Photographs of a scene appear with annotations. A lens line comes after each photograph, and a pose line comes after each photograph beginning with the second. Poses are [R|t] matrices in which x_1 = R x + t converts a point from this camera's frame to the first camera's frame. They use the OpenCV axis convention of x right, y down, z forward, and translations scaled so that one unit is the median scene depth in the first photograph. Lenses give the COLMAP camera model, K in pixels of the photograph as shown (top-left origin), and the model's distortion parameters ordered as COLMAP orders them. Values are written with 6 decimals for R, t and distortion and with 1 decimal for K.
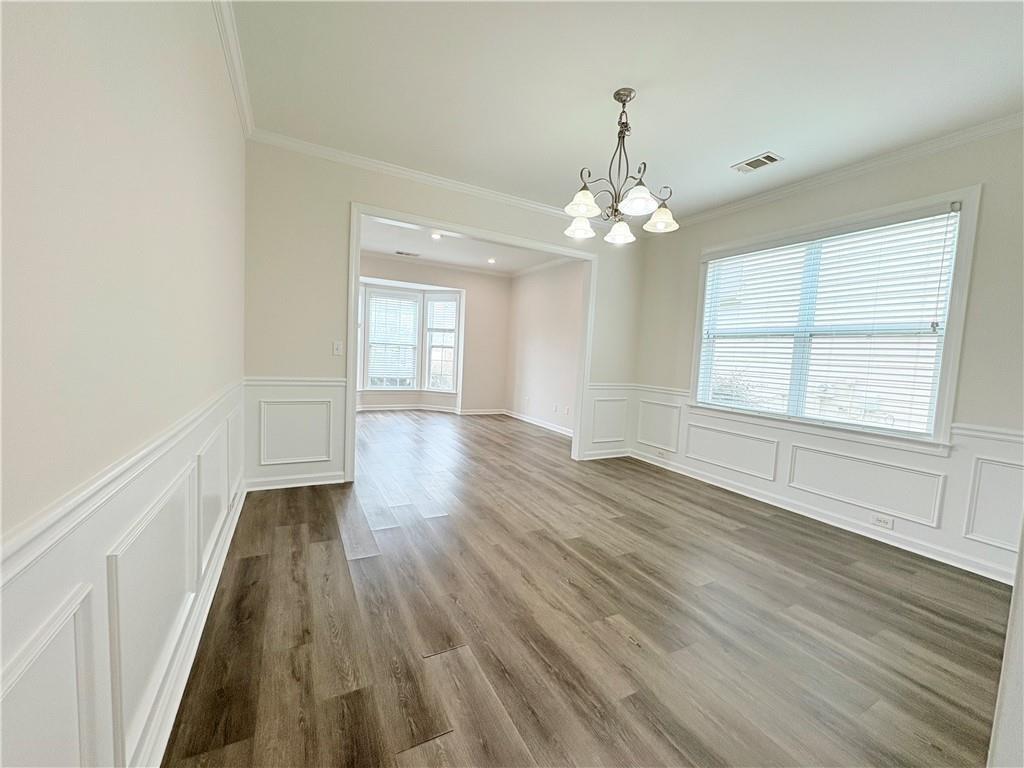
lens RADIAL K [[407.1, 0, 510.0], [0, 407.1, 384.1], [0, 0, 1]] dist [0.000315, 0.000123]
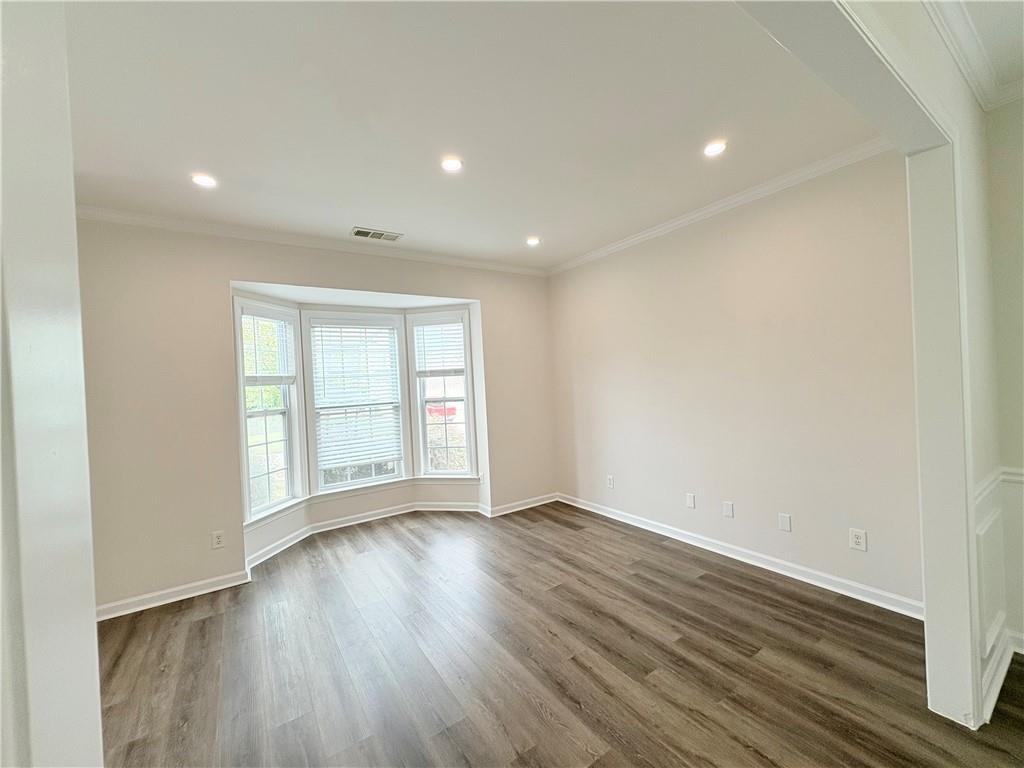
lens RADIAL K [[407.1, 0, 511.3], [0, 407.1, 383.4], [0, 0, 1]] dist [0.000315, 0.000123]
pose [[0.989431, -0.101693, 0.103365, -0.132608], [0.108351, 0.992241, -0.060971, -0.071960], [-0.096363, 0.071526, 0.992773, 0.413642]]
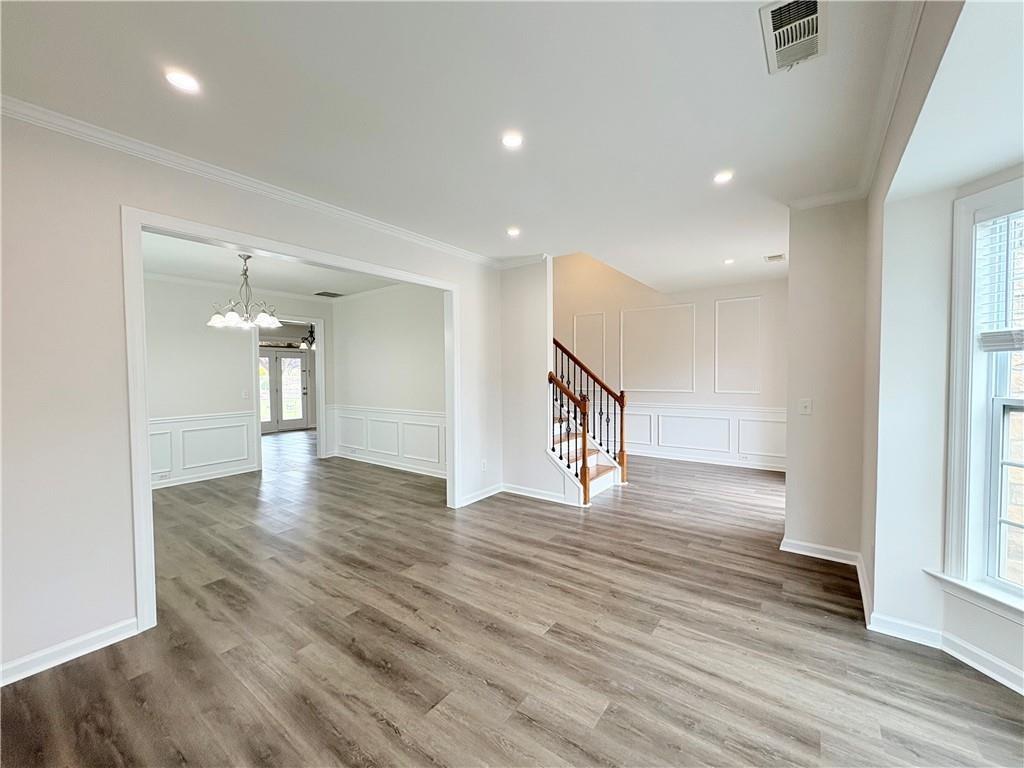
lens RADIAL K [[407.1, 0, 511.8], [0, 407.1, 386.3], [0, 0, 1]] dist [0.000315, 0.000123]
pose [[-0.900570, -0.030458, -0.433643, -0.006935], [-0.069889, 0.994711, 0.075277, -0.105473], [0.429056, 0.098099, -0.897935, 0.990092]]
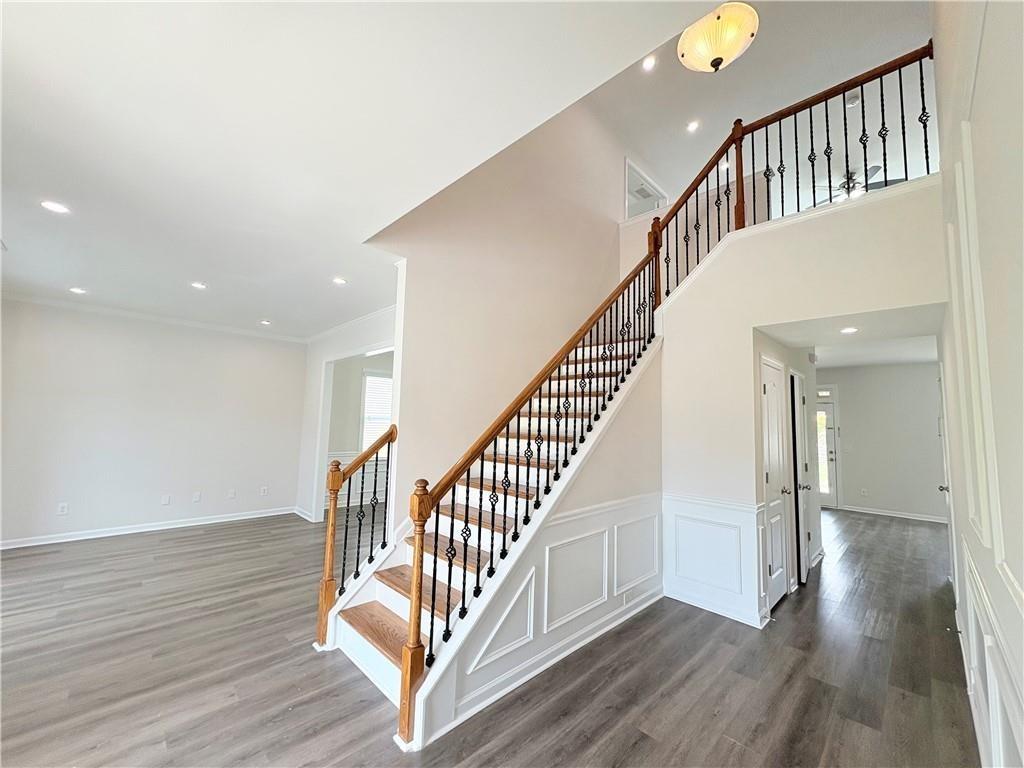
lens RADIAL K [[407.1, 0, 512.0], [0, 407.1, 384.3], [0, 0, 1]] dist [0.000315, 0.000123]
pose [[-0.290821, 0.028836, 0.956343, -0.727440], [0.026133, 0.999412, -0.022187, -0.113074], [-0.956420, 0.018539, -0.291404, 0.487588]]
